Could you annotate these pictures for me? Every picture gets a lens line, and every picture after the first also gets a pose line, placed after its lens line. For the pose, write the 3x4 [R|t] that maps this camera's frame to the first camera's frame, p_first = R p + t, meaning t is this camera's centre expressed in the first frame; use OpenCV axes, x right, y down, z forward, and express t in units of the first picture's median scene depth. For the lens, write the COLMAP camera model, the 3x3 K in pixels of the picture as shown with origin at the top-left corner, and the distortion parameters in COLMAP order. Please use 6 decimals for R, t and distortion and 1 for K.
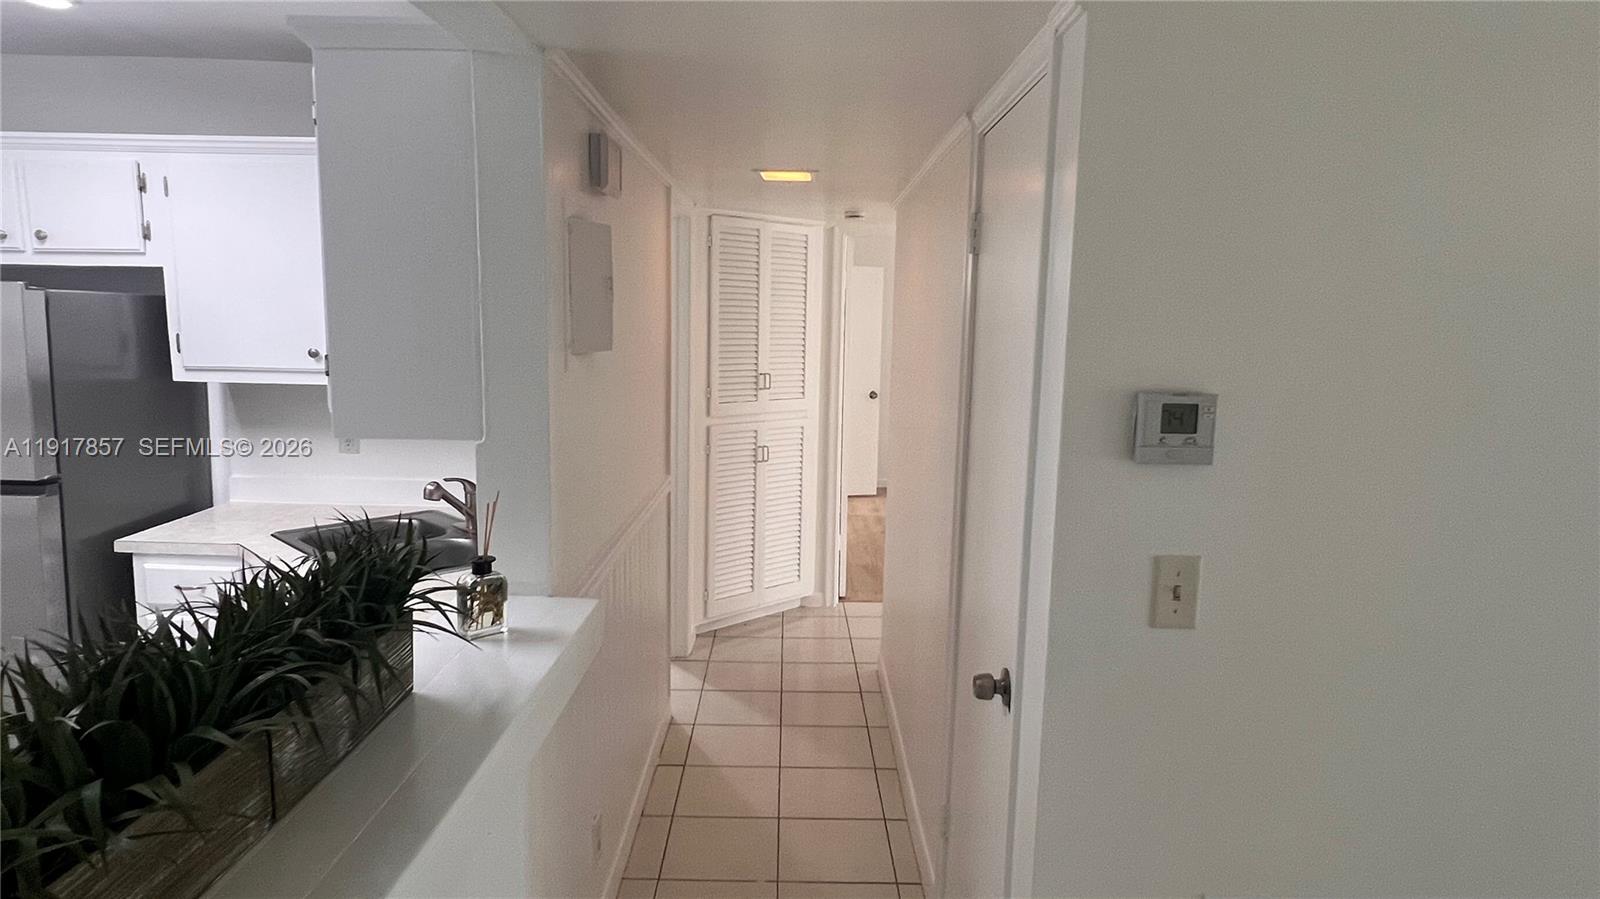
lens RADIAL K [[939.5, 0, 790.7], [0, 939.5, 446.1], [0, 0, 1]] dist [-0.001510, -0.000252]
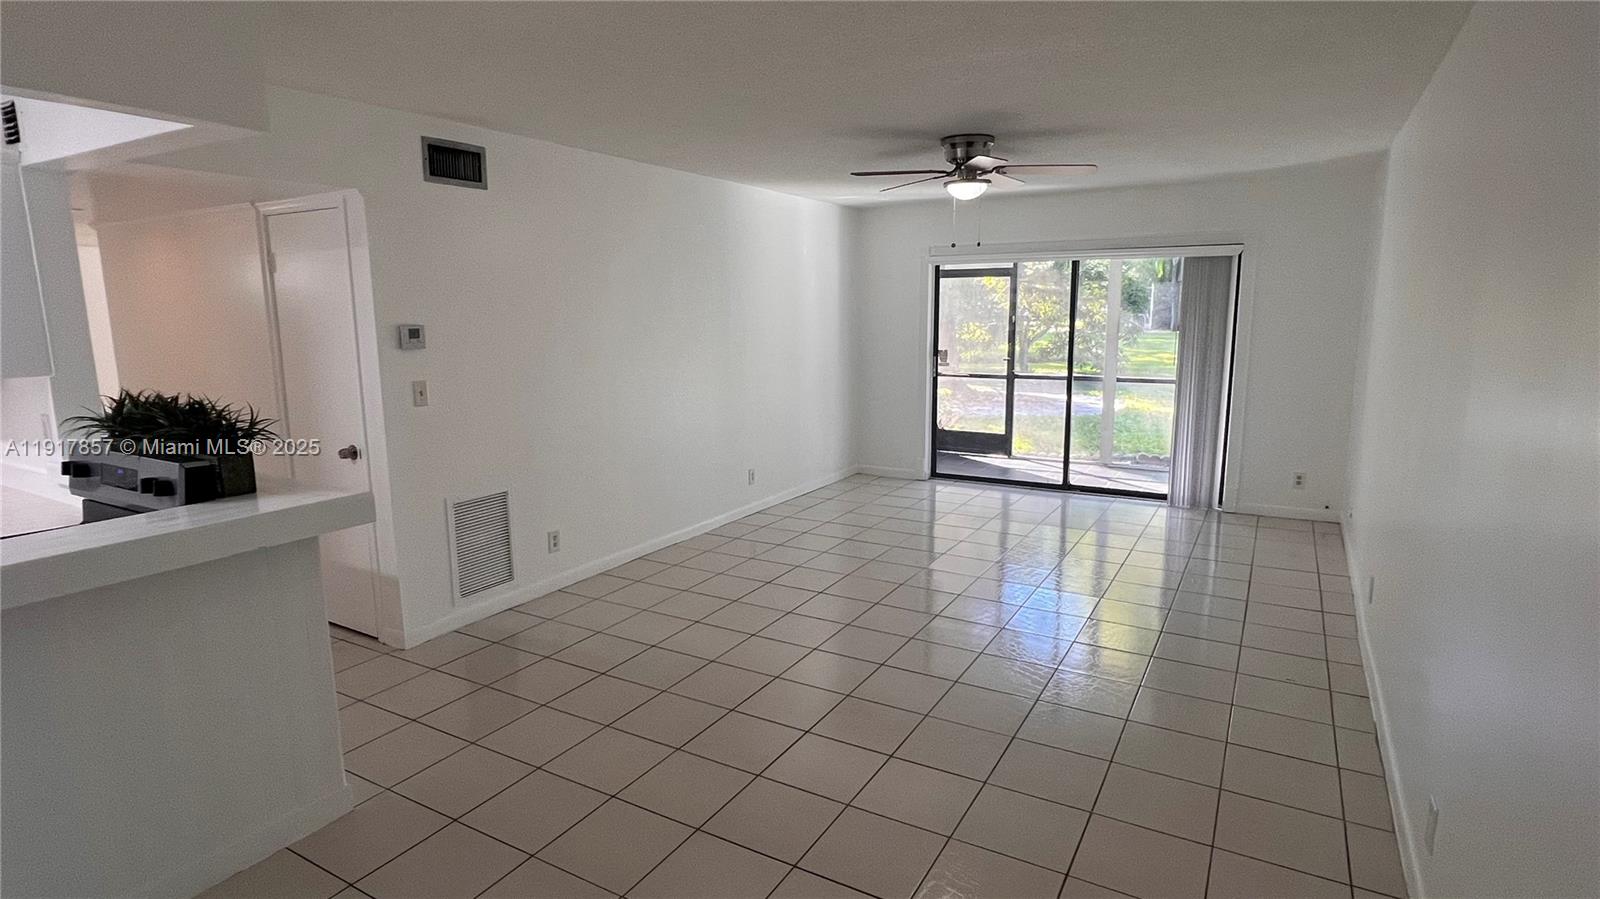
lens RADIAL K [[834.8, 0, 792.6], [0, 834.8, 445.7], [0, 0, 1]] dist [-0.002505, 0.000097]
pose [[0.508902, -0.167742, 0.844323, -0.454574], [0.138498, 0.984008, 0.112016, 0.067945], [-0.849610, 0.059932, 0.523995, -0.499882]]
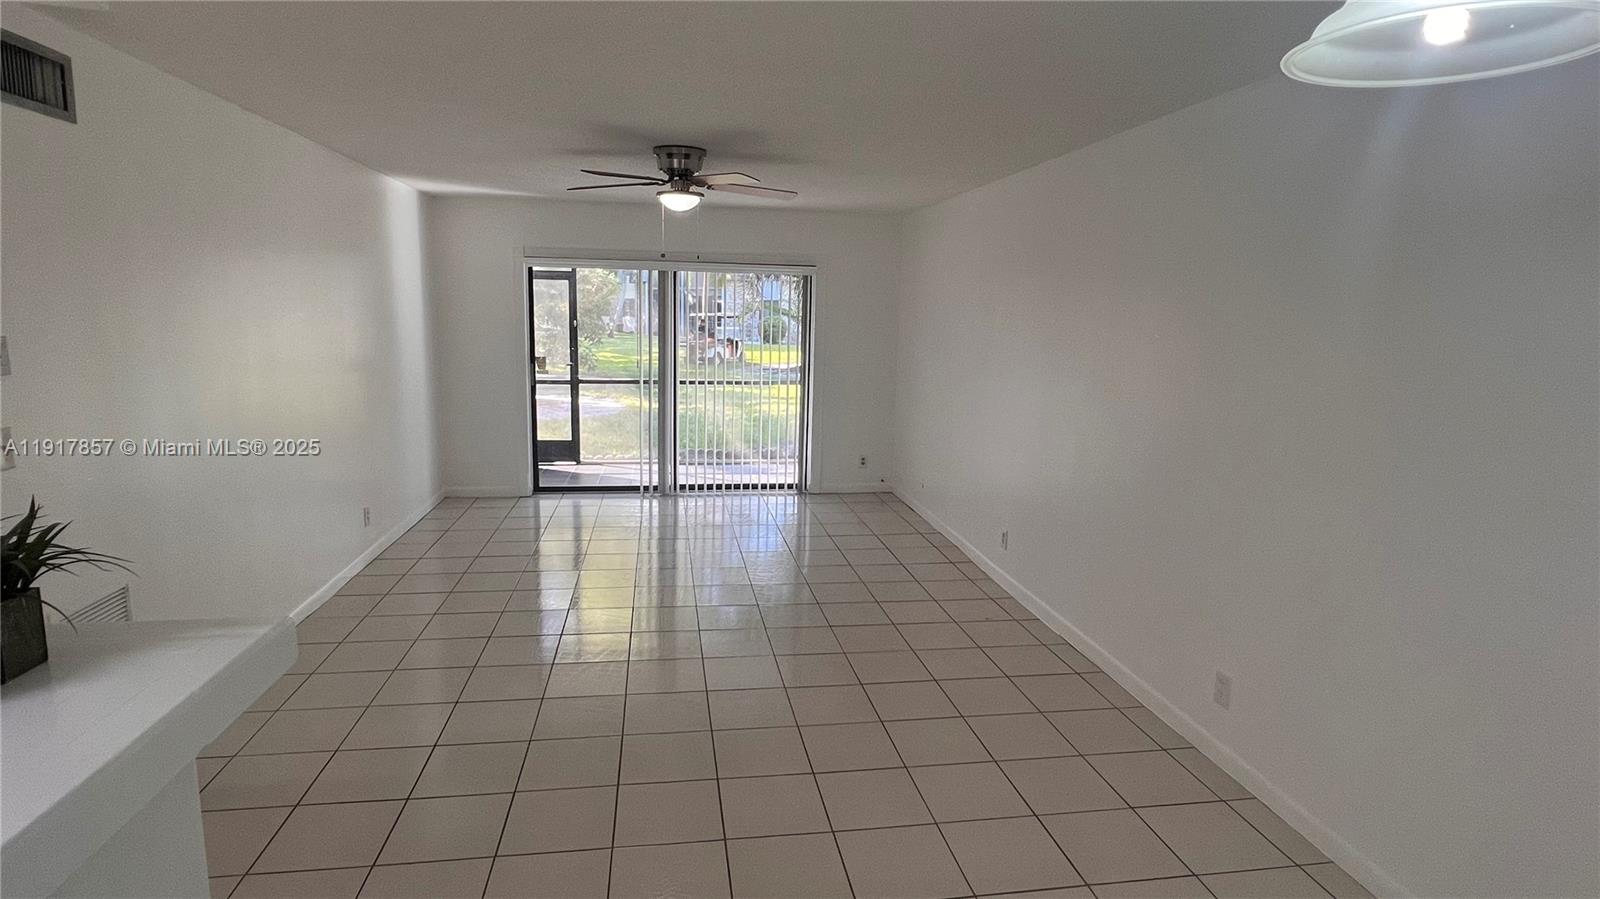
lens RADIAL K [[834.9, 0, 793.6], [0, 834.9, 443.5], [0, 0, 1]] dist [-0.002593, 0.000412]
pose [[-0.152157, -0.183136, 0.971241, -0.497496], [0.110069, 0.973431, 0.200793, -0.002773], [-0.982208, 0.137456, -0.127956, -0.102321]]
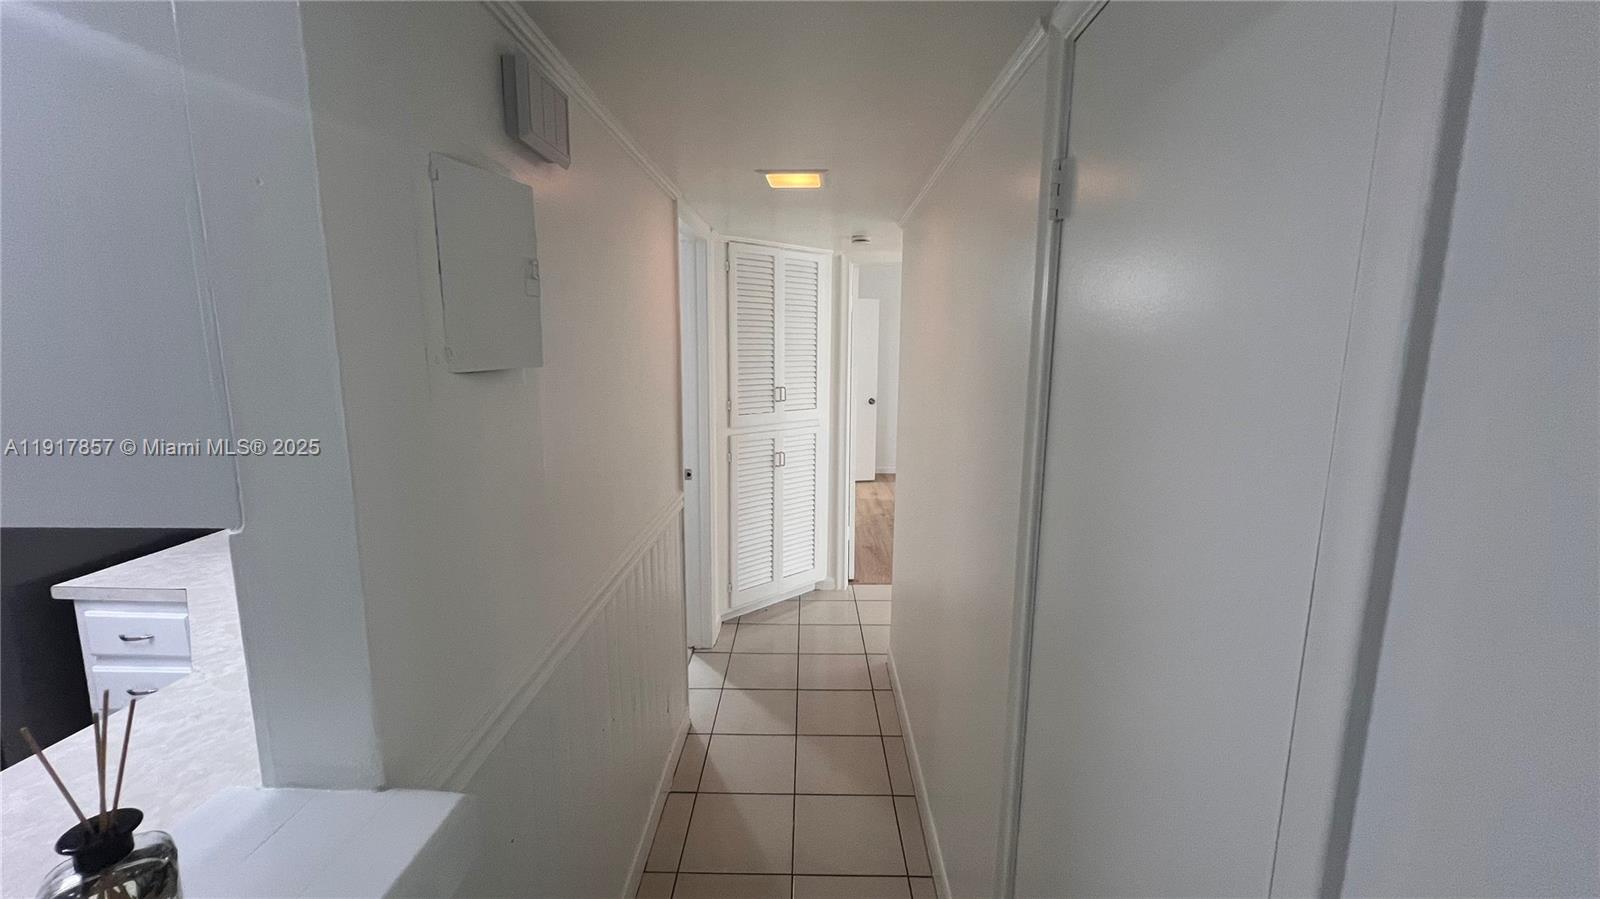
lens RADIAL K [[642.8, 0, 797.3], [0, 642.8, 444.0], [0, 0, 1]] dist [-0.000209, 0.000012]
pose [[0.999775, -0.011095, -0.018067, 0.006110], [0.011410, 0.999783, 0.017448, -0.027393], [0.017869, -0.017650, 0.999685, 0.283207]]
